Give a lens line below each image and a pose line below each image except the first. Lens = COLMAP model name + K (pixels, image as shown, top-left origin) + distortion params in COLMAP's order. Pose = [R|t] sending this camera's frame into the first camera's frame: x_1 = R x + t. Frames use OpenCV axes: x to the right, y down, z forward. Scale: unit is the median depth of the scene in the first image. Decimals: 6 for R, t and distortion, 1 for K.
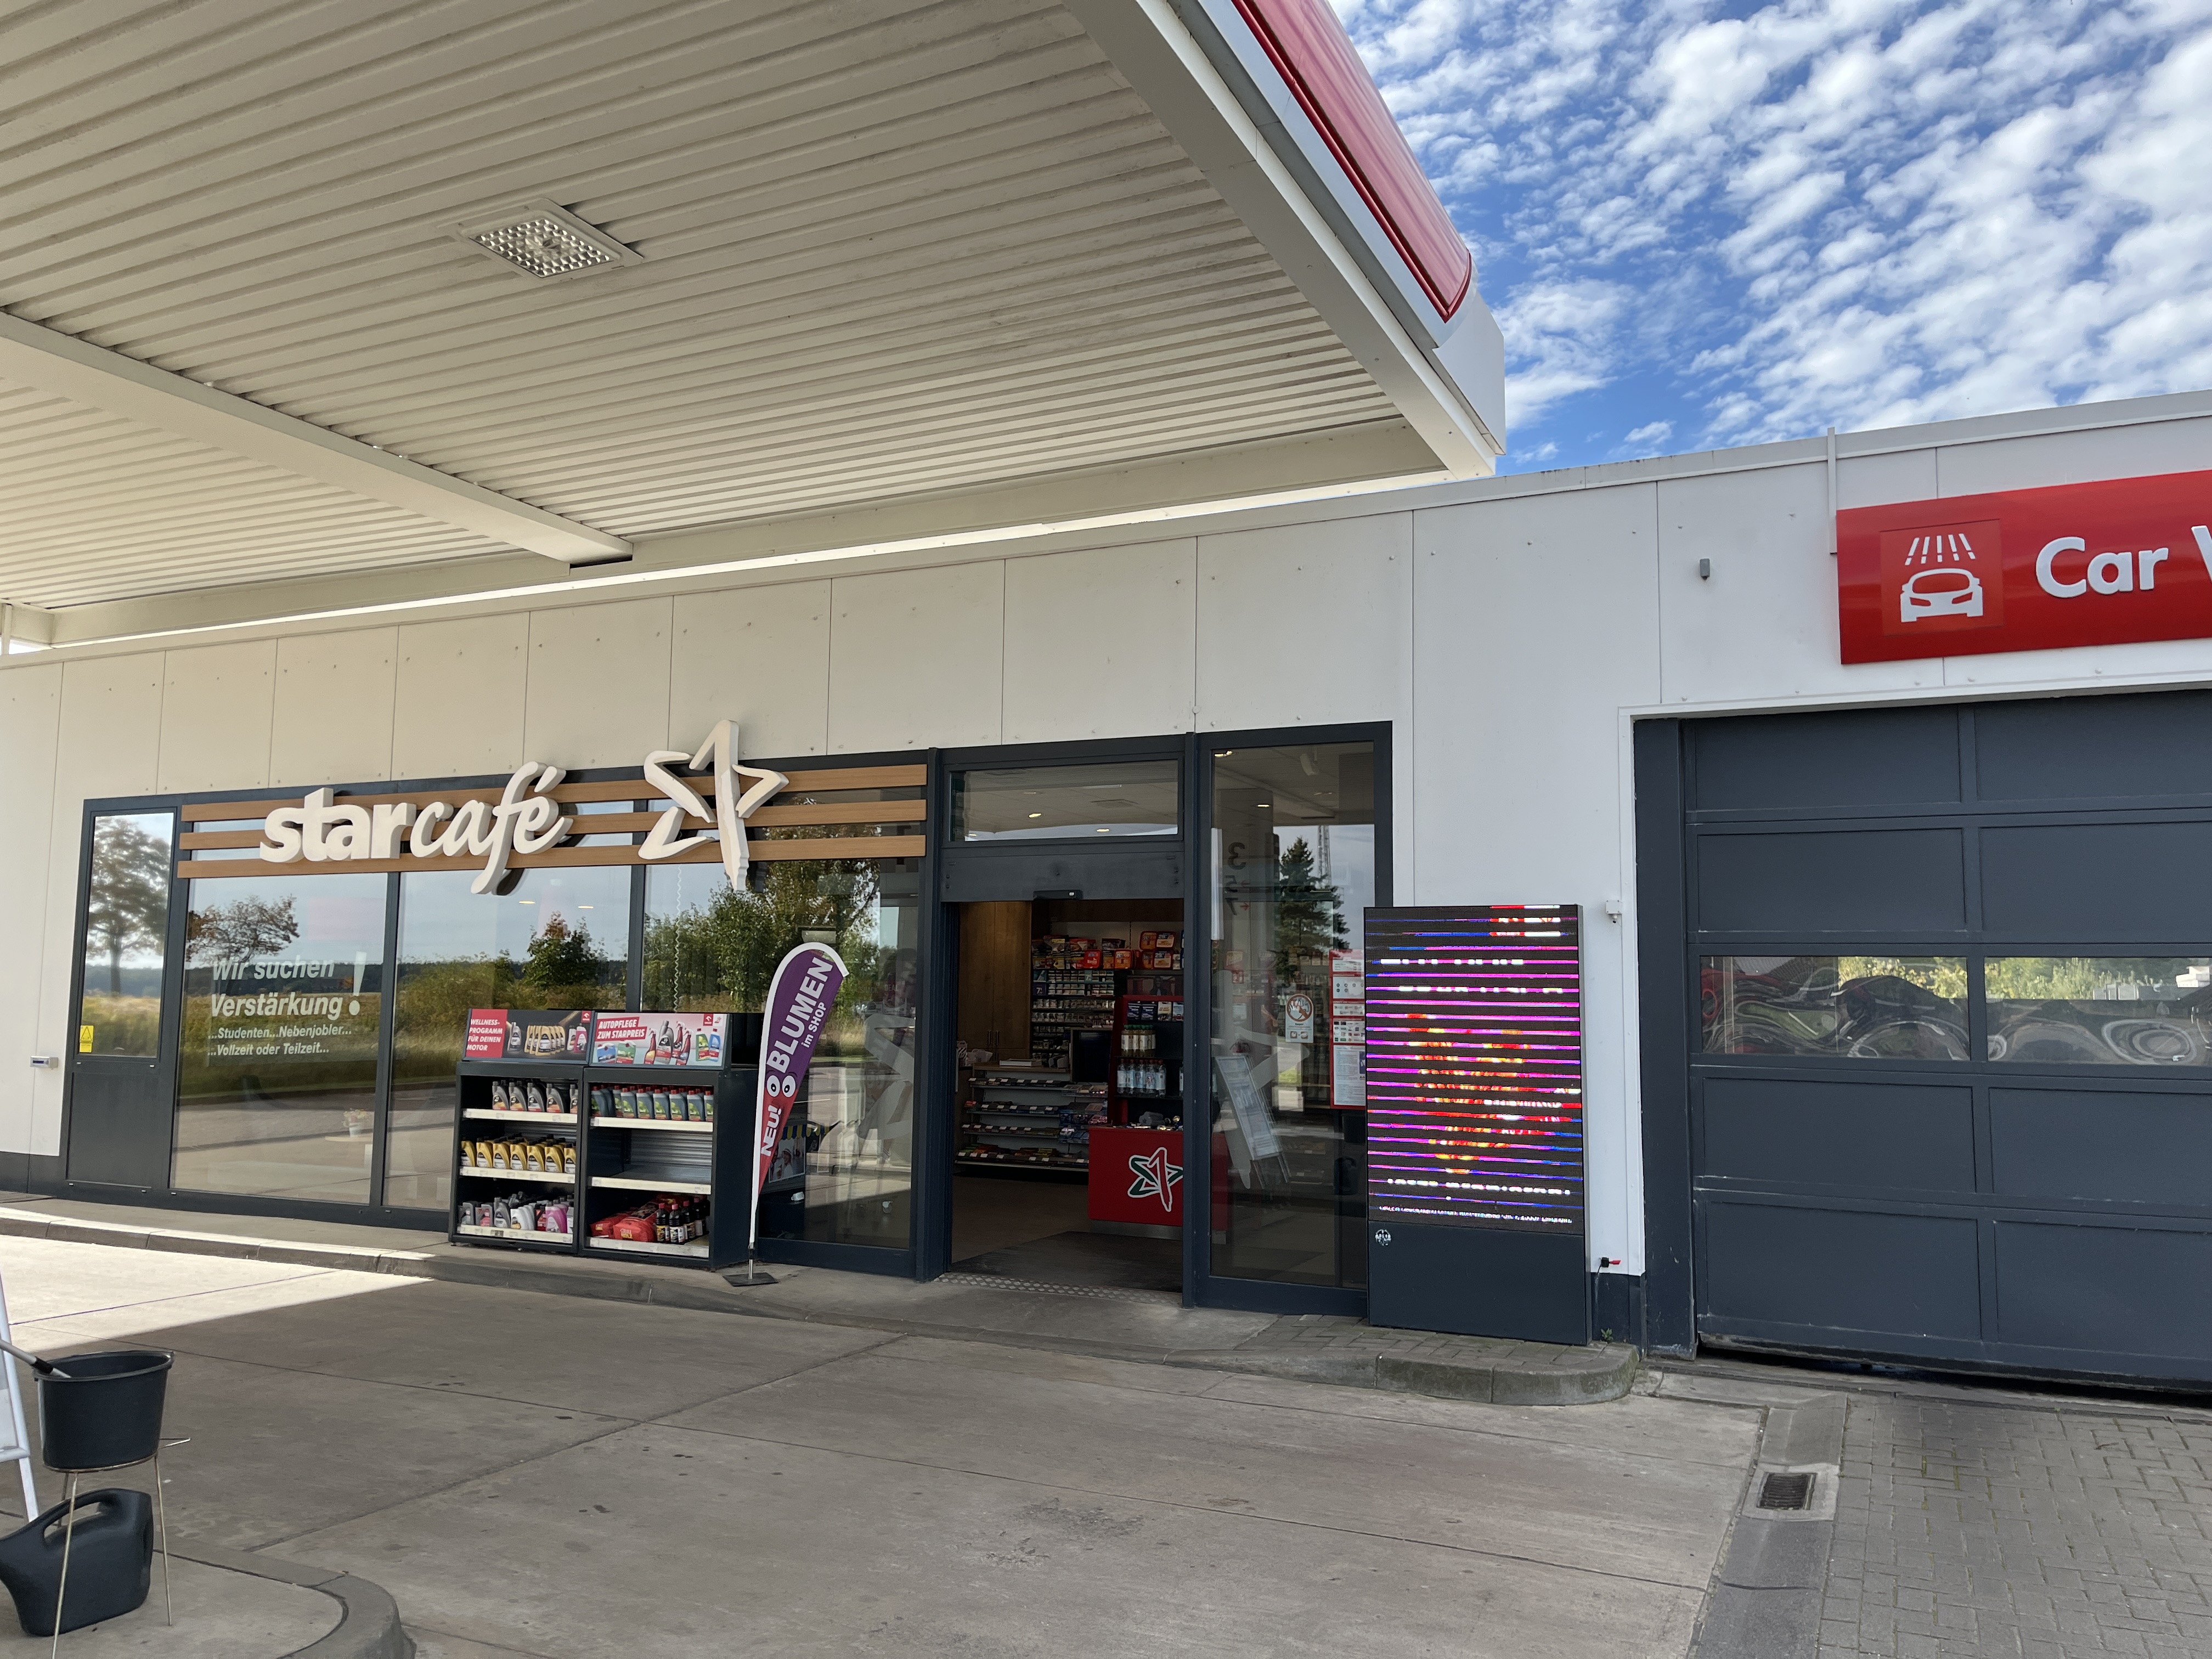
lens RADIAL K [[1676.3, 0, 1092.4], [0, 1676.3, 830.5], [0, 0, 1]] dist [0.078873, -0.117657]
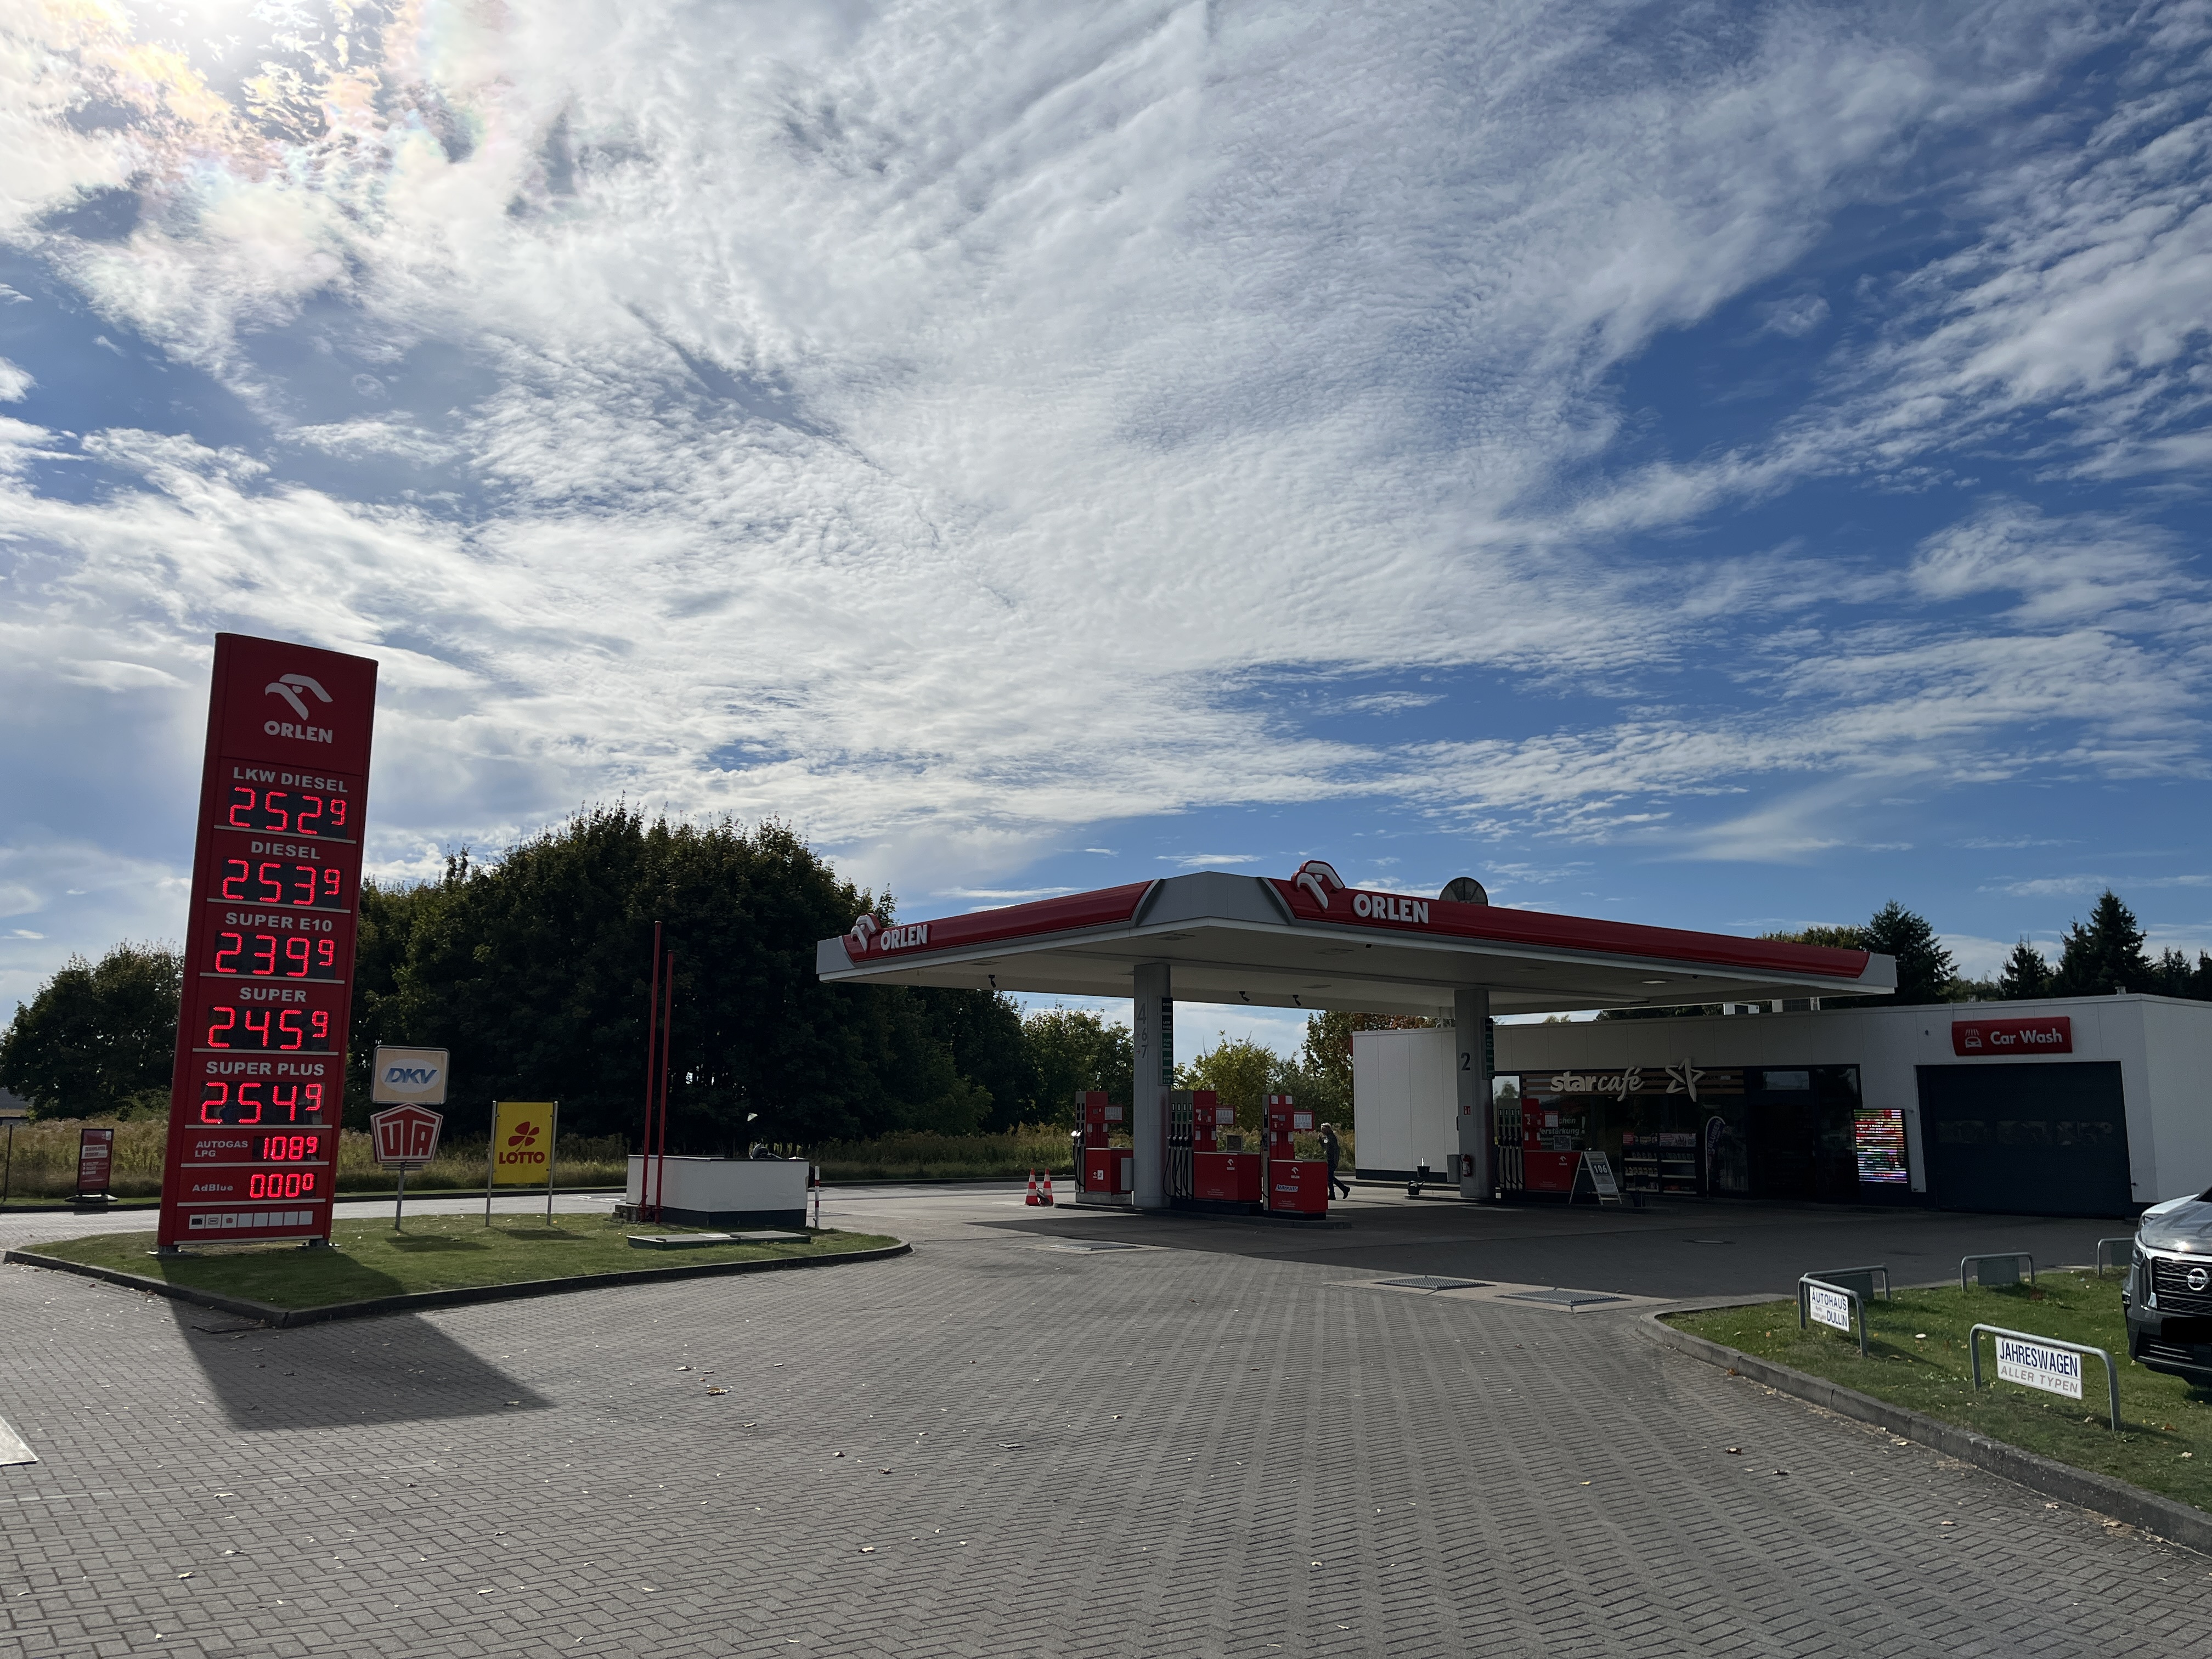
lens RADIAL K [[1676.3, 0, 1092.4], [0, 1676.3, 830.5], [0, 0, 1]] dist [0.078873, -0.117657]
pose [[0.885963, -0.080595, -0.456699, 0.420789], [0.044048, 0.994955, -0.090134, -0.317361], [0.461659, 0.059738, 0.885043, -3.364252]]
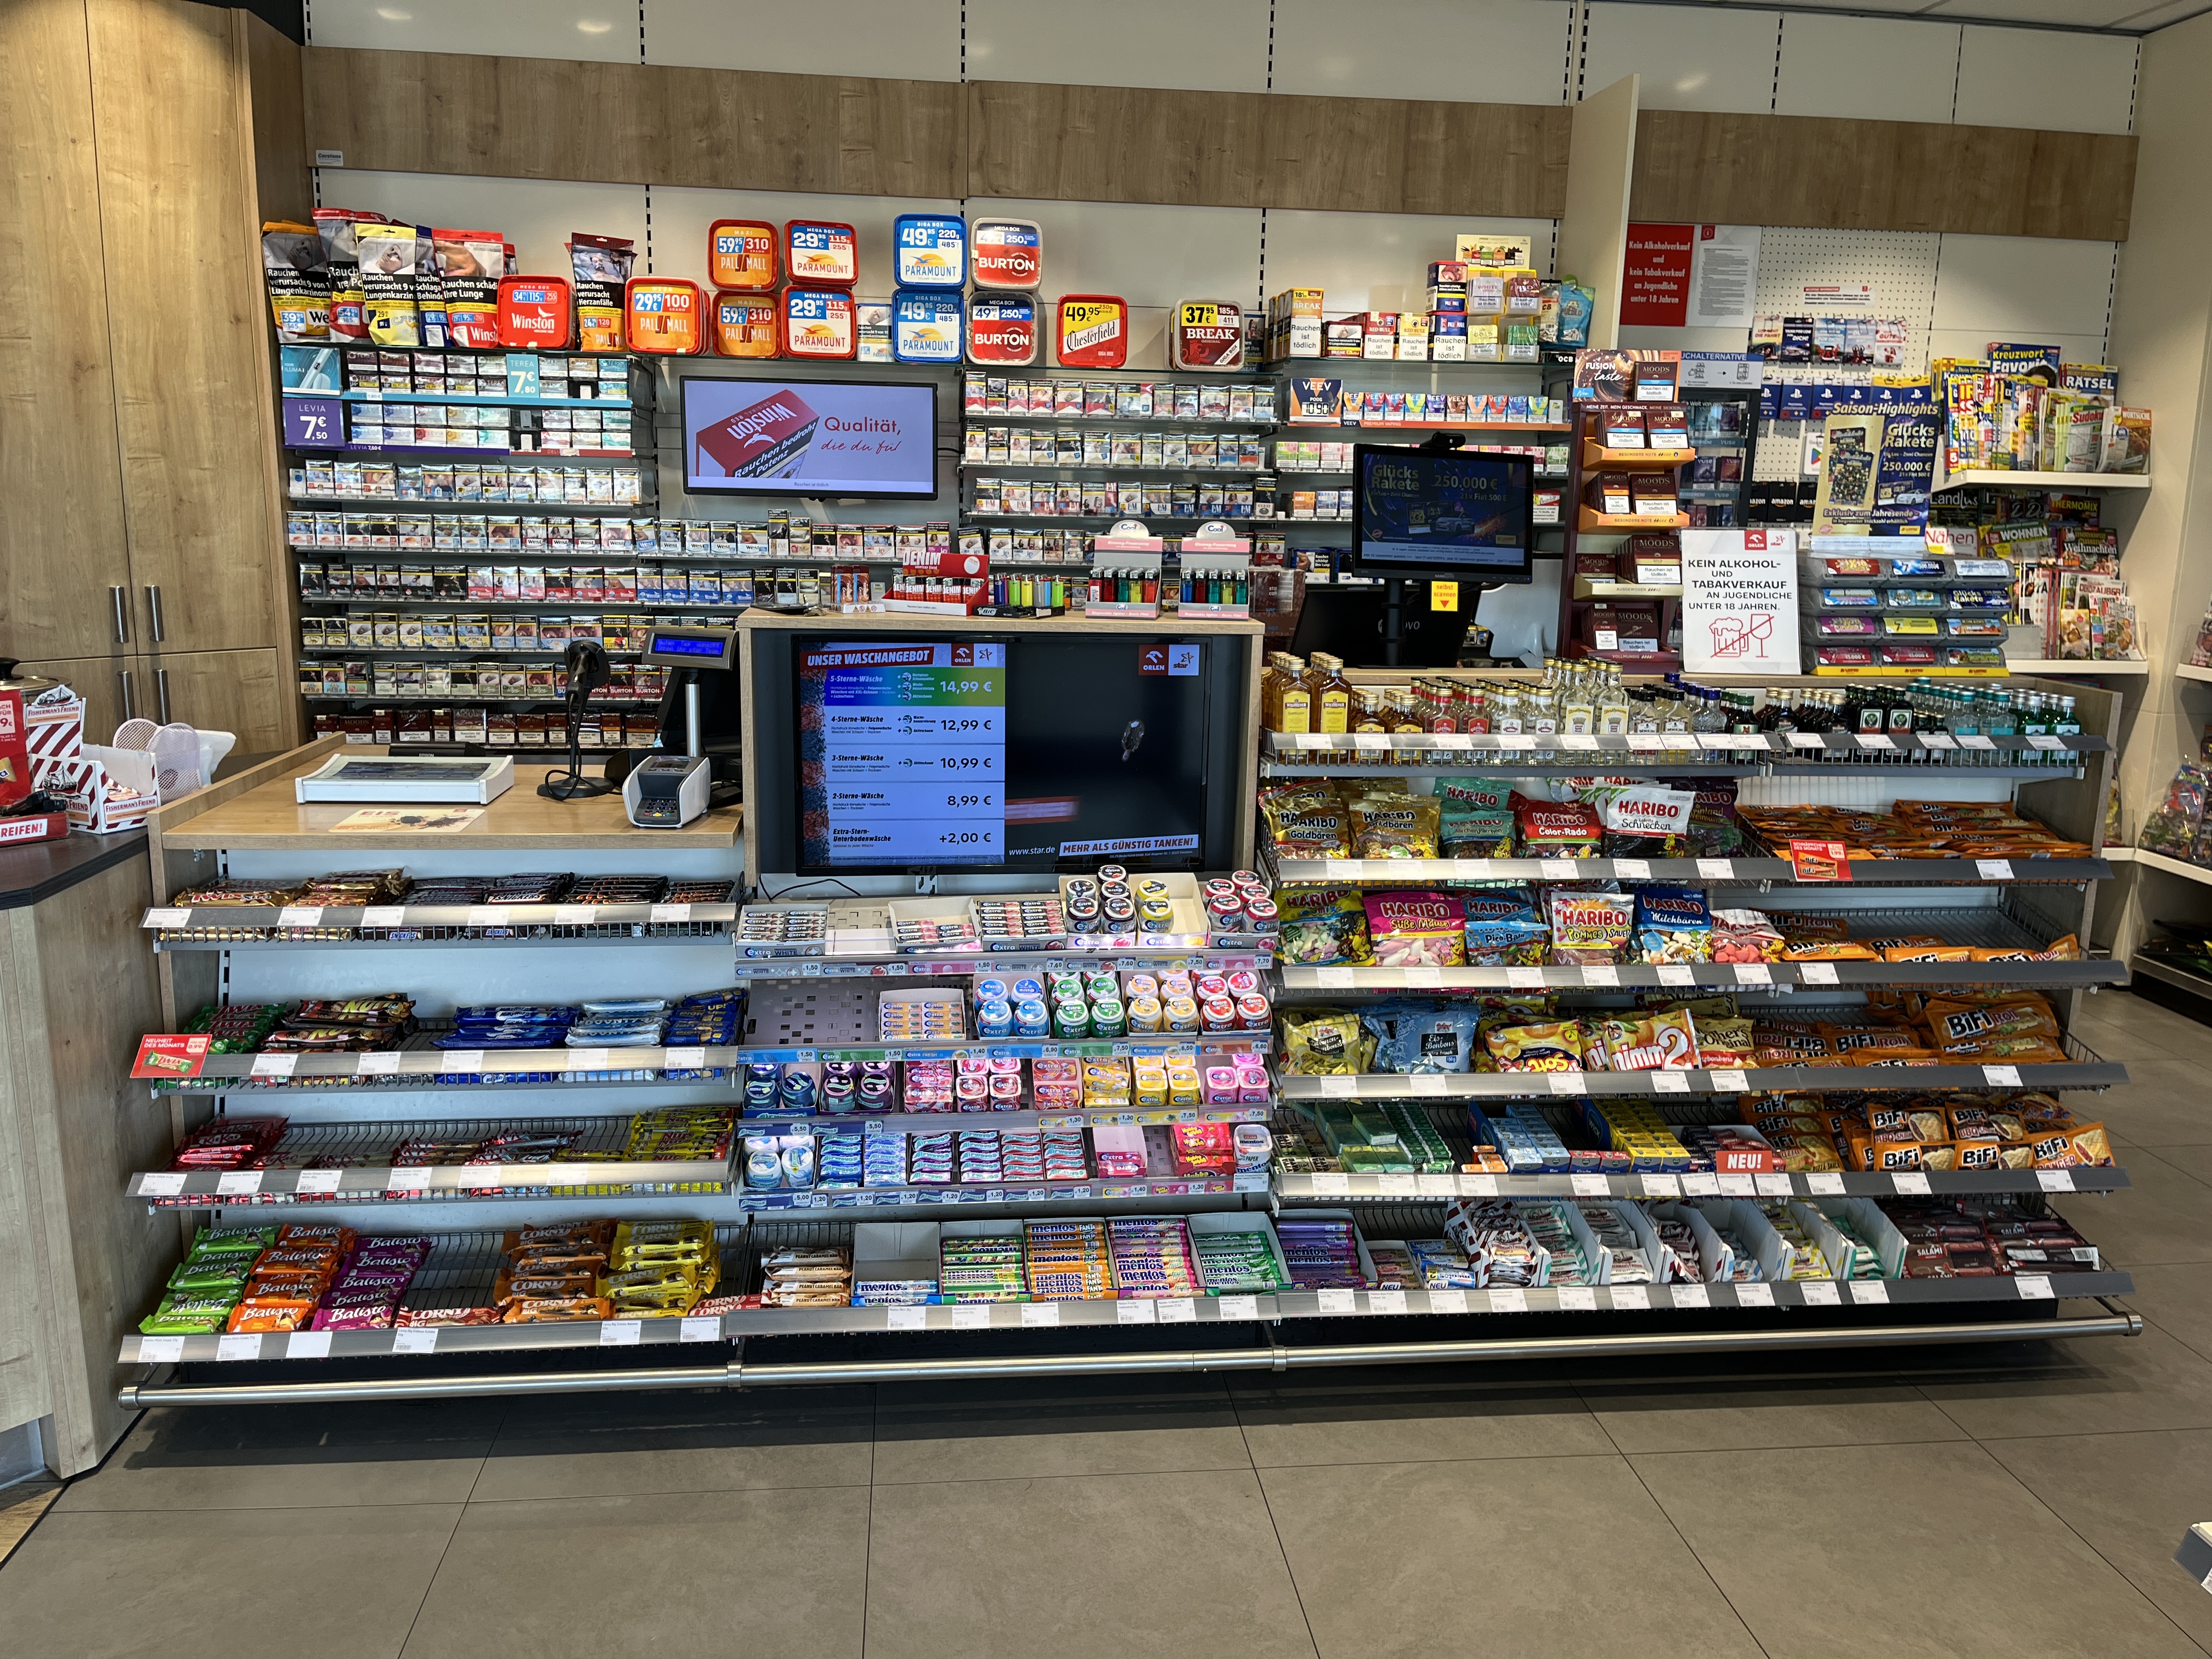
lens RADIAL K [[1660.5, 0, 1106.0], [0, 1660.5, 829.5], [0, 0, 1]] dist [0.065092, -0.093836]
pose [[0.843755, -0.101972, 0.526953, -0.072070], [-0.064337, 0.955492, 0.287916, 0.071666], [-0.532859, -0.276833, 0.799641, 0.702392]]
